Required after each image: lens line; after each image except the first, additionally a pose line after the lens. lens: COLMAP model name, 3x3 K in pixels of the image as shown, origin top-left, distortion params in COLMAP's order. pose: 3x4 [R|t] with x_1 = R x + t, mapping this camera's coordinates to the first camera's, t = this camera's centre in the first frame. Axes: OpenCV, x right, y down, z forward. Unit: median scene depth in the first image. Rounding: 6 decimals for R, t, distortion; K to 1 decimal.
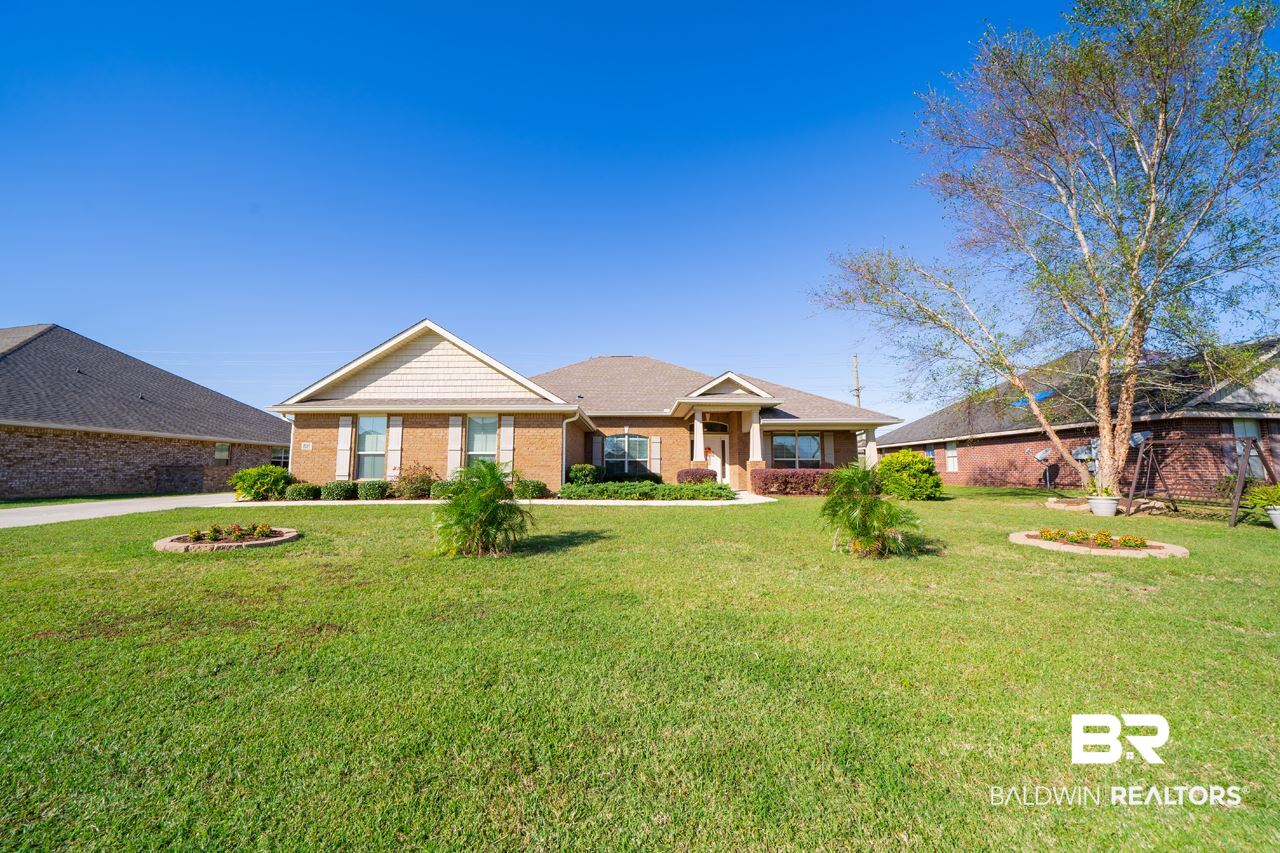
lens RADIAL K [[528.4, 0, 630.0], [0, 528.4, 429.6], [0, 0, 1]] dist [-0.001226, 0.000818]
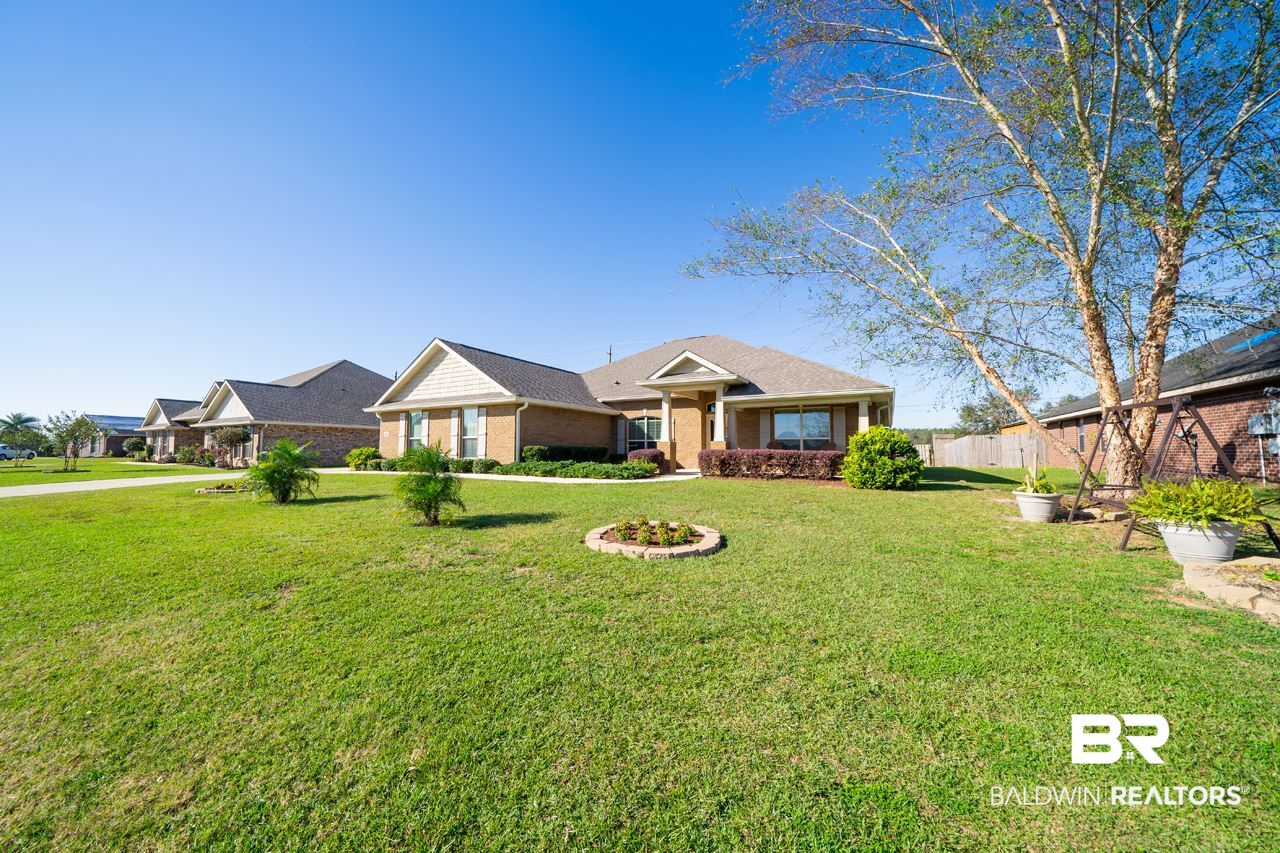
lens RADIAL K [[528.4, 0, 630.0], [0, 528.4, 429.6], [0, 0, 1]] dist [-0.001226, 0.000818]
pose [[0.842389, -0.020447, -0.538482, 0.619367], [0.041065, 0.998810, 0.026315, 0.006580], [0.537303, -0.044280, 0.842226, 0.108250]]
